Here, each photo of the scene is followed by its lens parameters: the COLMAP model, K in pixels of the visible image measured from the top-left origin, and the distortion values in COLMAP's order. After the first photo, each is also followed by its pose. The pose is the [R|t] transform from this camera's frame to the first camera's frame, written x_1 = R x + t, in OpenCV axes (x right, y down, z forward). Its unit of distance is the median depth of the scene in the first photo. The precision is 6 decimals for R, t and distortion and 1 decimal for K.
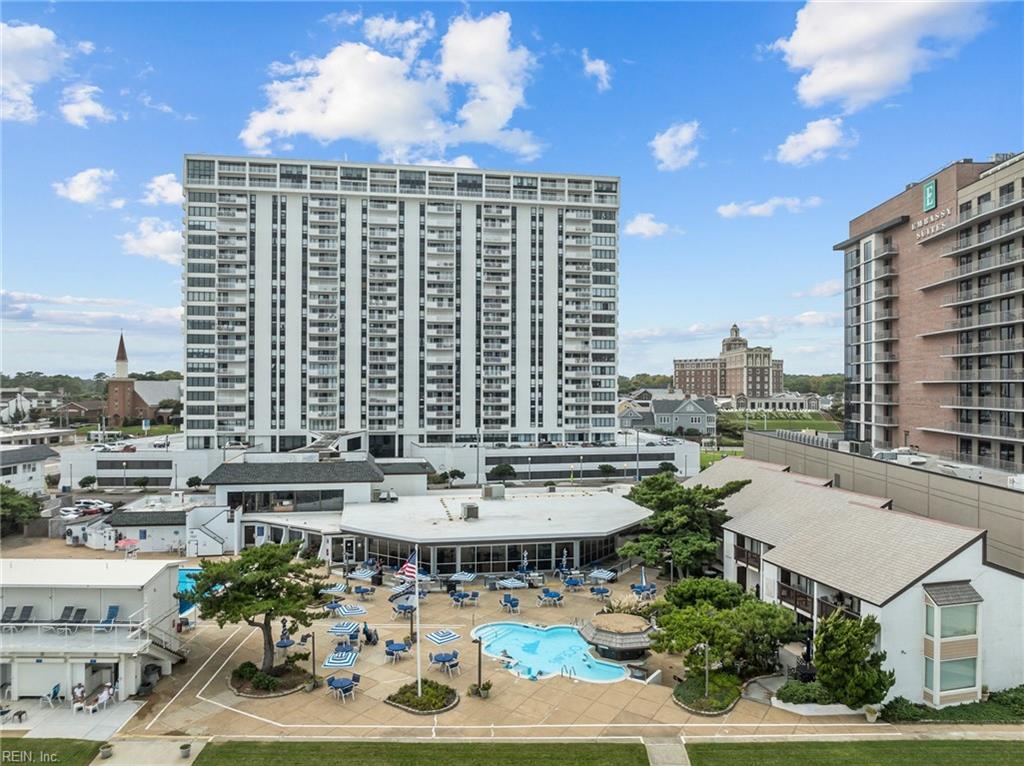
lens RADIAL K [[730.0, 0, 520.3], [0, 730.0, 385.7], [0, 0, 1]] dist [-0.038812, 0.022068]
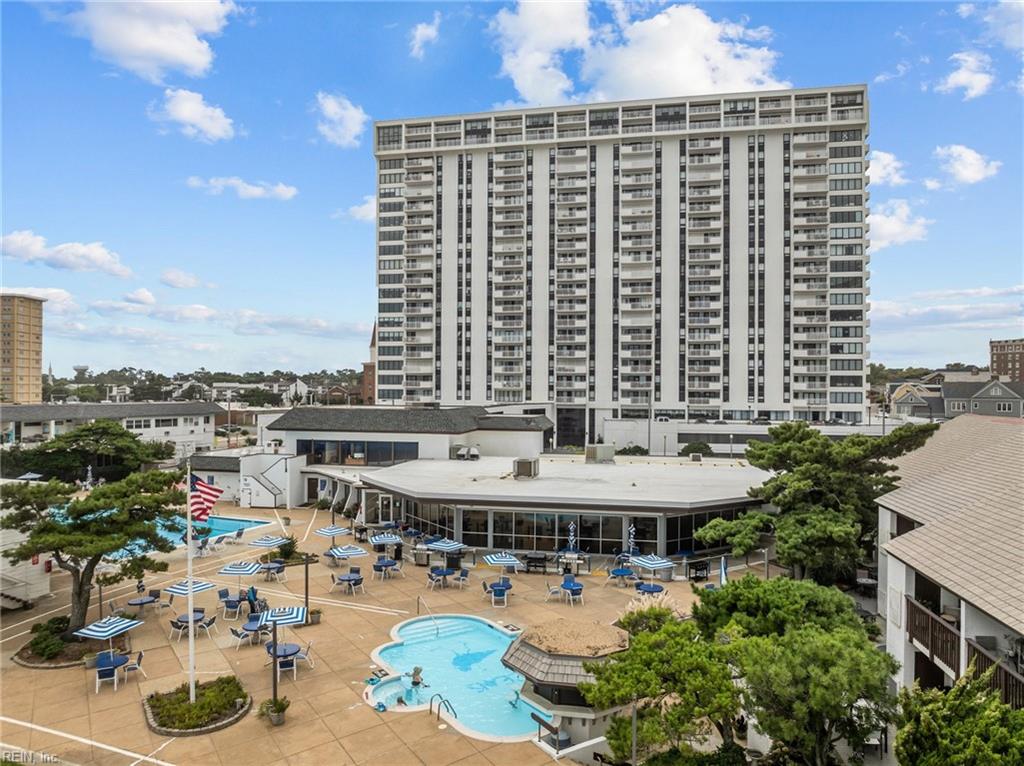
lens RADIAL K [[730.0, 0, 515.9], [0, 730.0, 385.6], [0, 0, 1]] dist [-0.038812, 0.022068]
pose [[0.919166, -0.001104, -0.393869, 0.102296], [-0.000719, 0.999990, -0.004481, 0.044598], [0.393870, 0.004402, 0.919156, 0.152913]]
